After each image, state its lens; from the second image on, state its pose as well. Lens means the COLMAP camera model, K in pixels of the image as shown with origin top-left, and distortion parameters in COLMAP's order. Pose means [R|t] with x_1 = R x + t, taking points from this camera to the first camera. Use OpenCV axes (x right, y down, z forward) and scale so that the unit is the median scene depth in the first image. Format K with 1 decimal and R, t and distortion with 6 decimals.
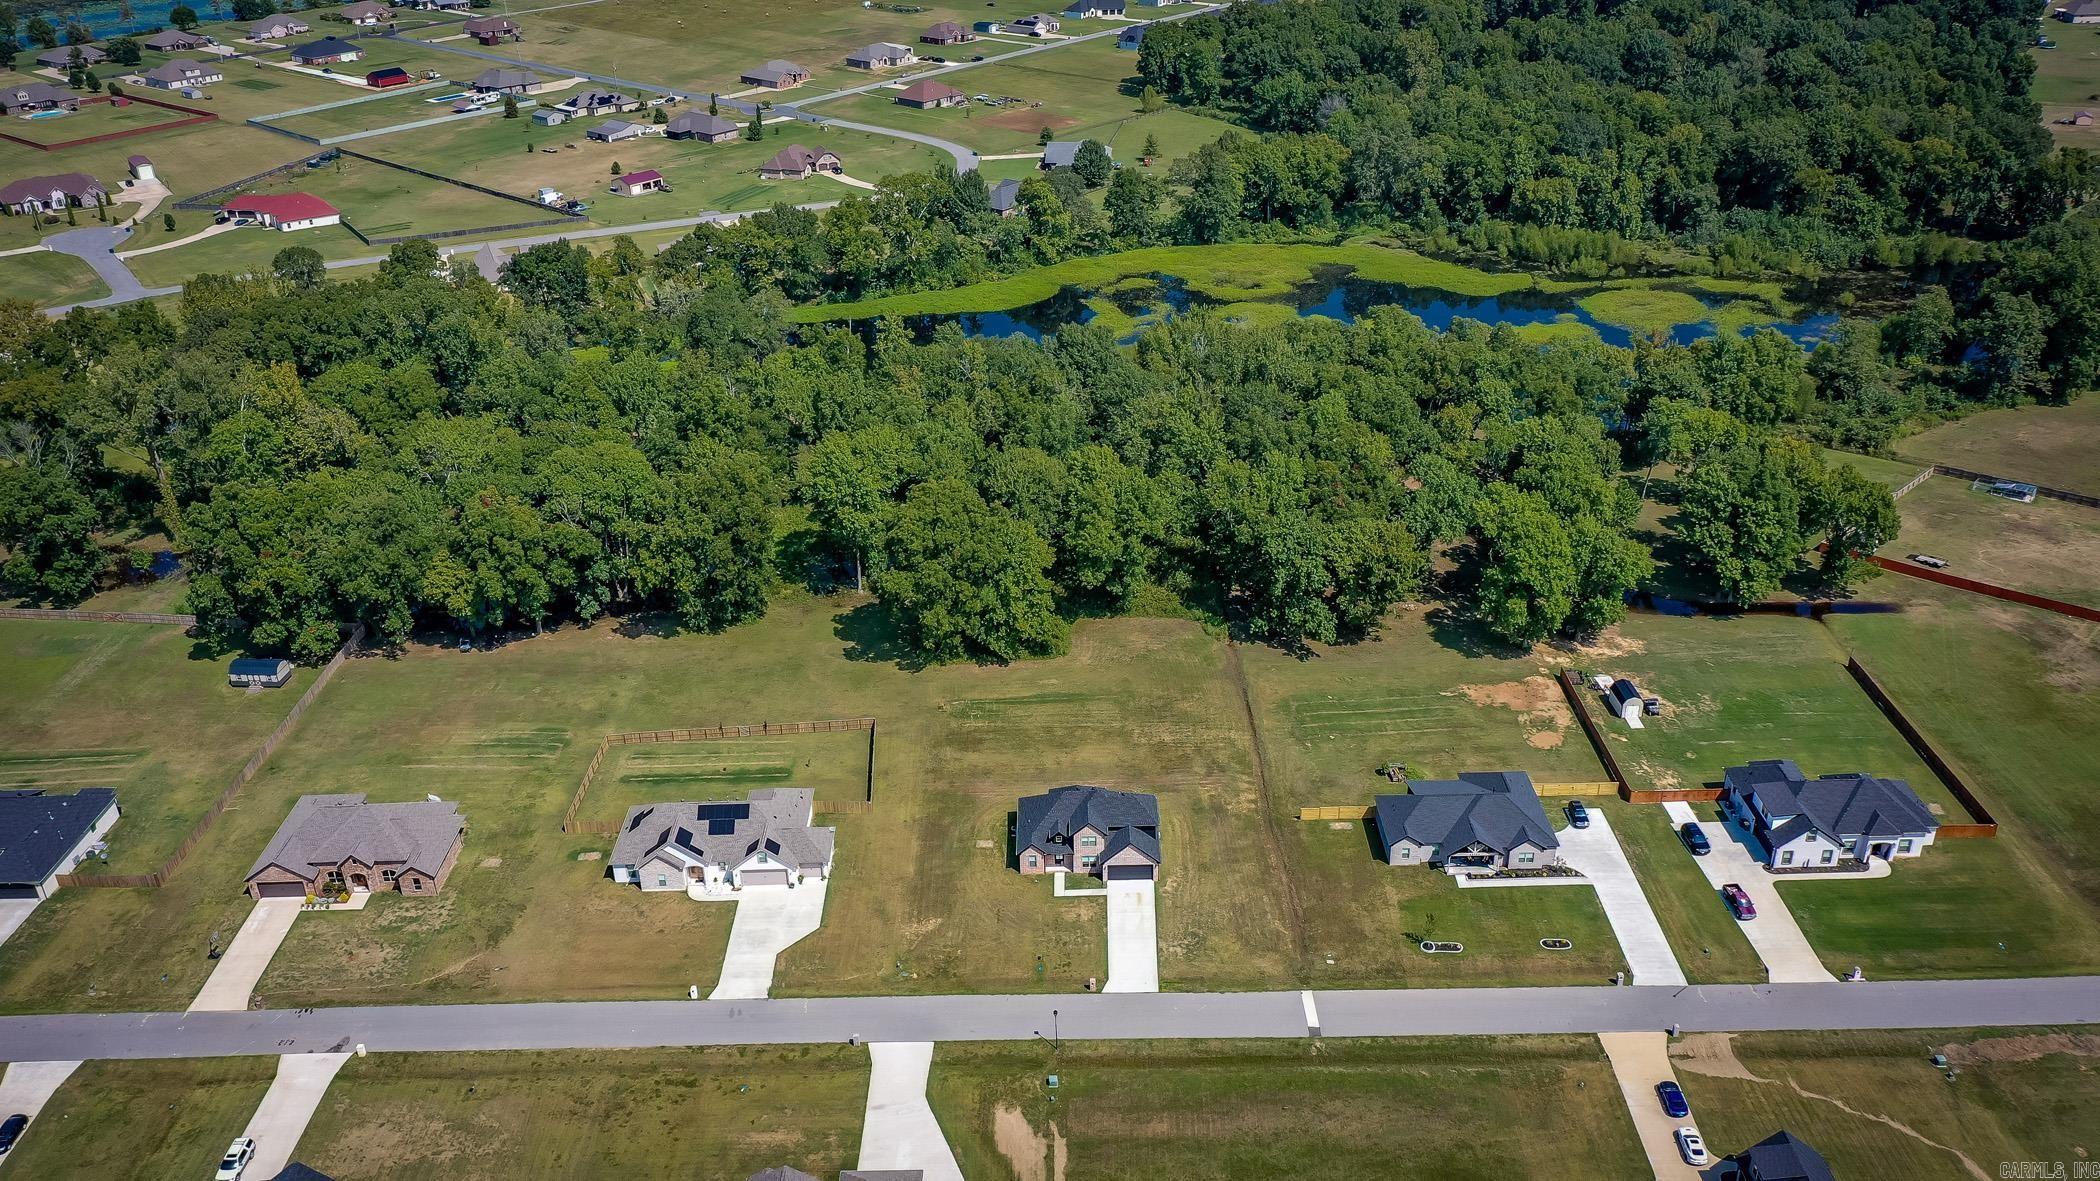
lens RADIAL K [[1661.6, 0, 1042.0], [0, 1661.6, 589.0], [0, 0, 1]] dist [0.019493, 0.001977]
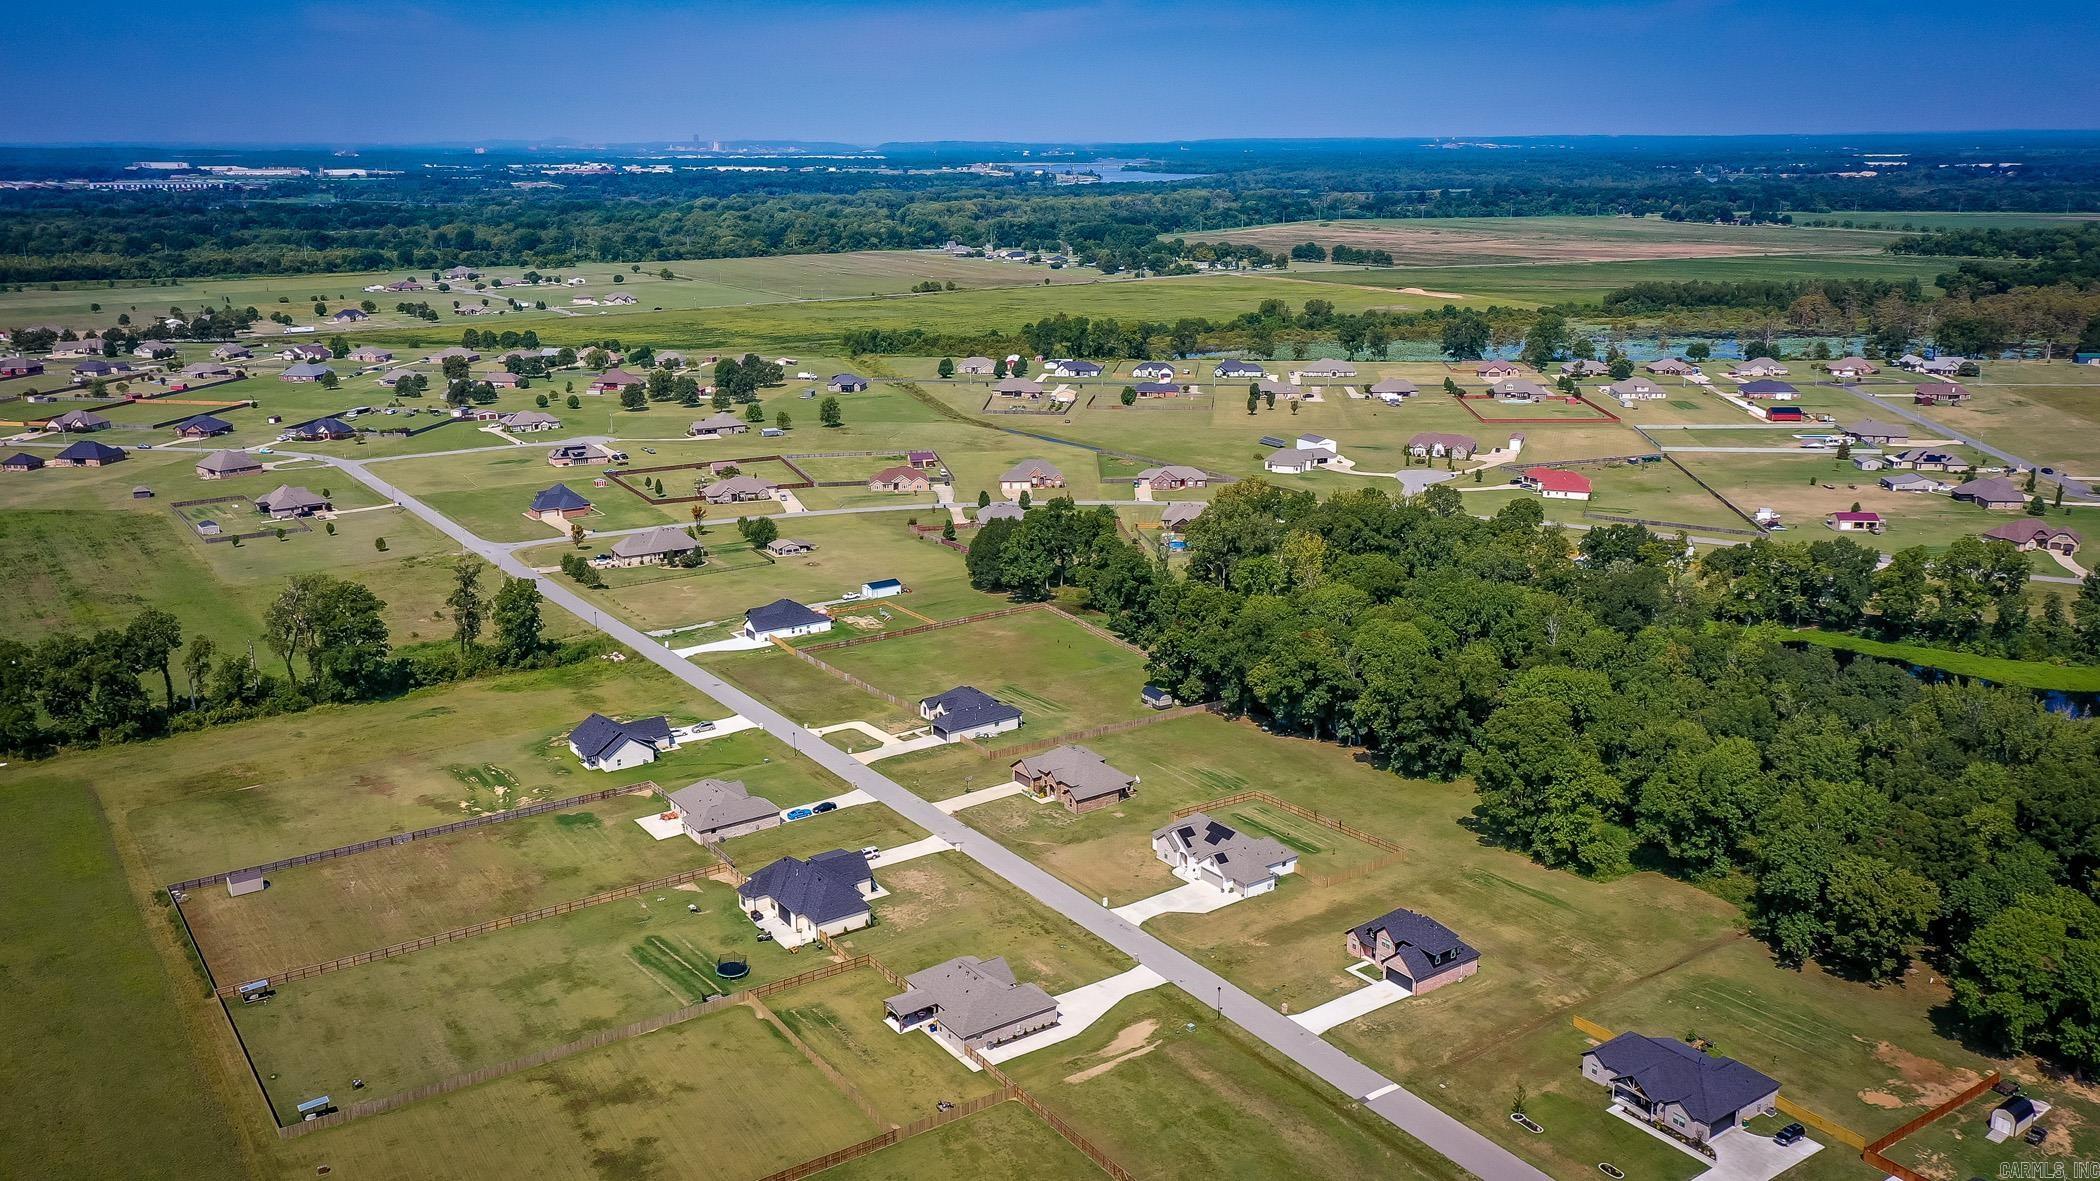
lens RADIAL K [[1670.8, 0, 1052.7], [0, 1670.8, 591.1], [0, 0, 1]] dist [0.022654, 0.006042]
pose [[0.572919, 0.229881, -0.786714, 0.779304], [-0.384446, 0.923091, -0.010239, 0.013658], [0.723854, 0.308316, 0.617233, -0.051351]]
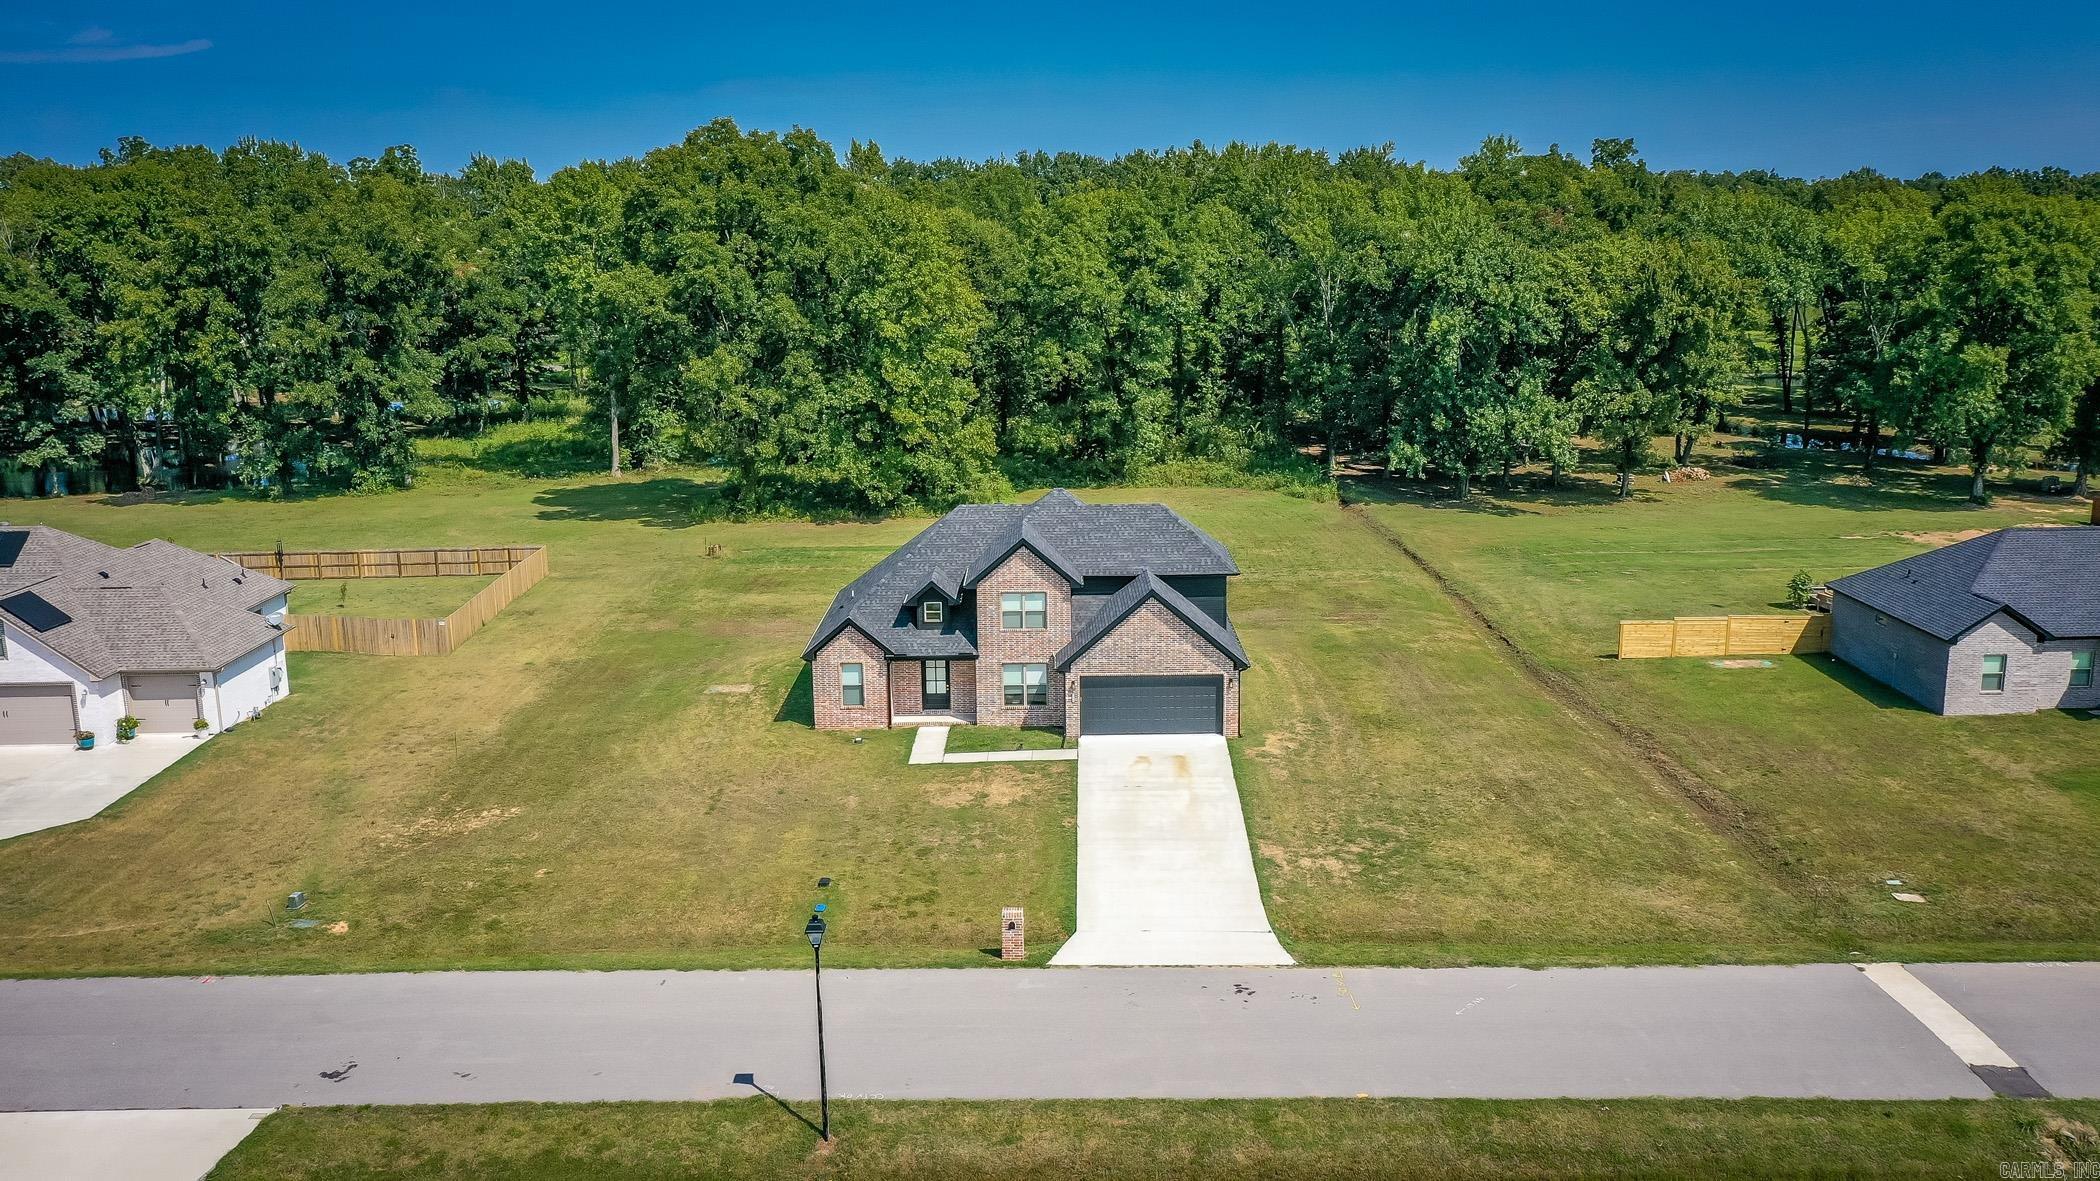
lens RADIAL K [[1670.8, 0, 1052.7], [0, 1670.8, 591.1], [0, 0, 1]] dist [0.022654, 0.006042]
pose [[0.999819, 0.016174, 0.010064, 0.028772], [-0.012988, 0.965249, -0.261010, 0.220426], [-0.013936, 0.260832, 0.965284, 0.645414]]
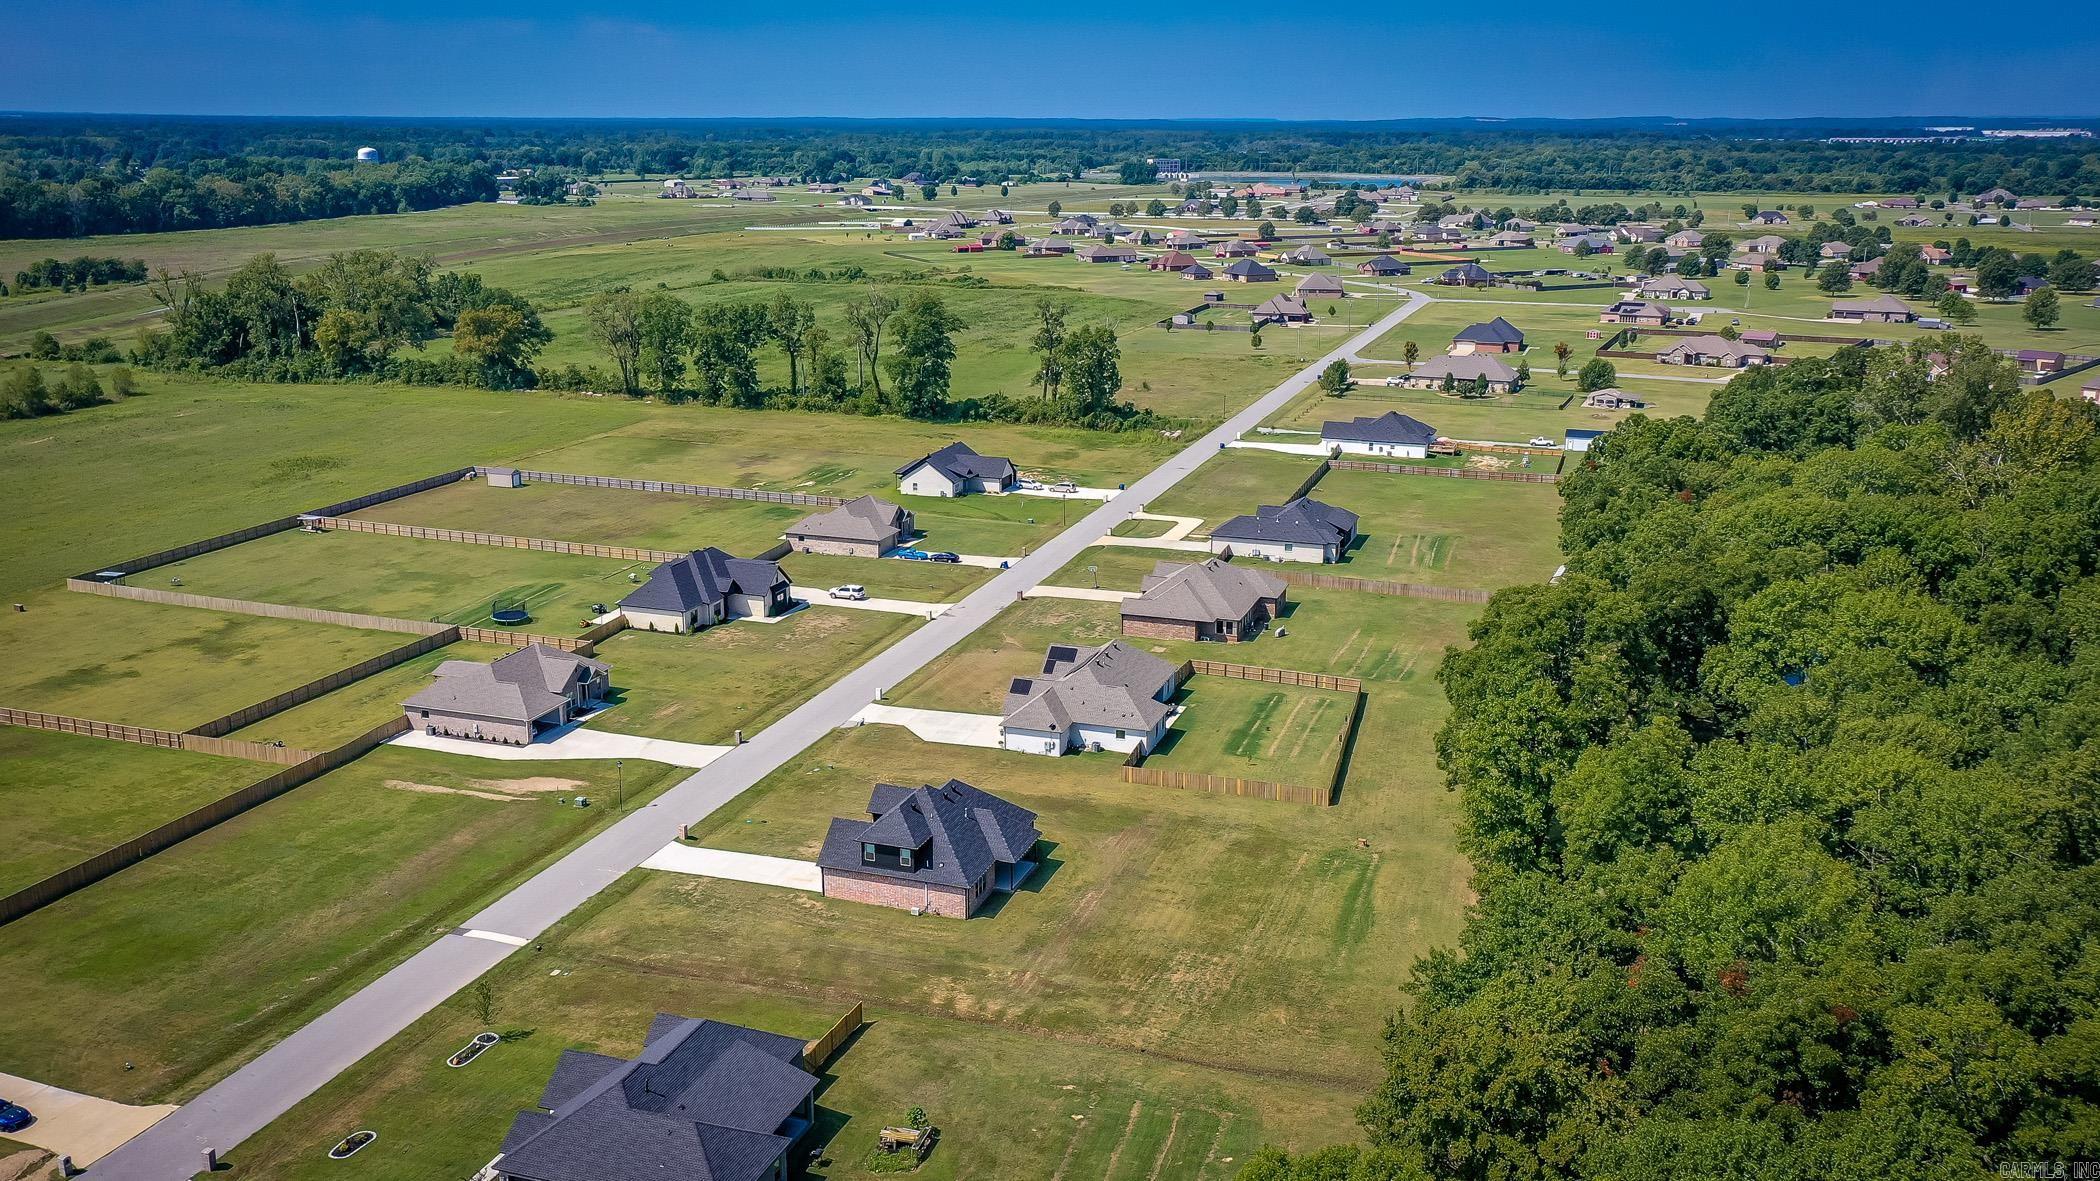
lens RADIAL K [[1760.9, 0, 1058.0], [0, 1760.9, 589.7], [0, 0, 1]] dist [0.028581, 0.001959]
pose [[-0.316612, 0.267556, -0.910039, 0.659476], [-0.433502, 0.812530, 0.389707, -0.259038], [0.843702, 0.517890, -0.141271, 1.064147]]
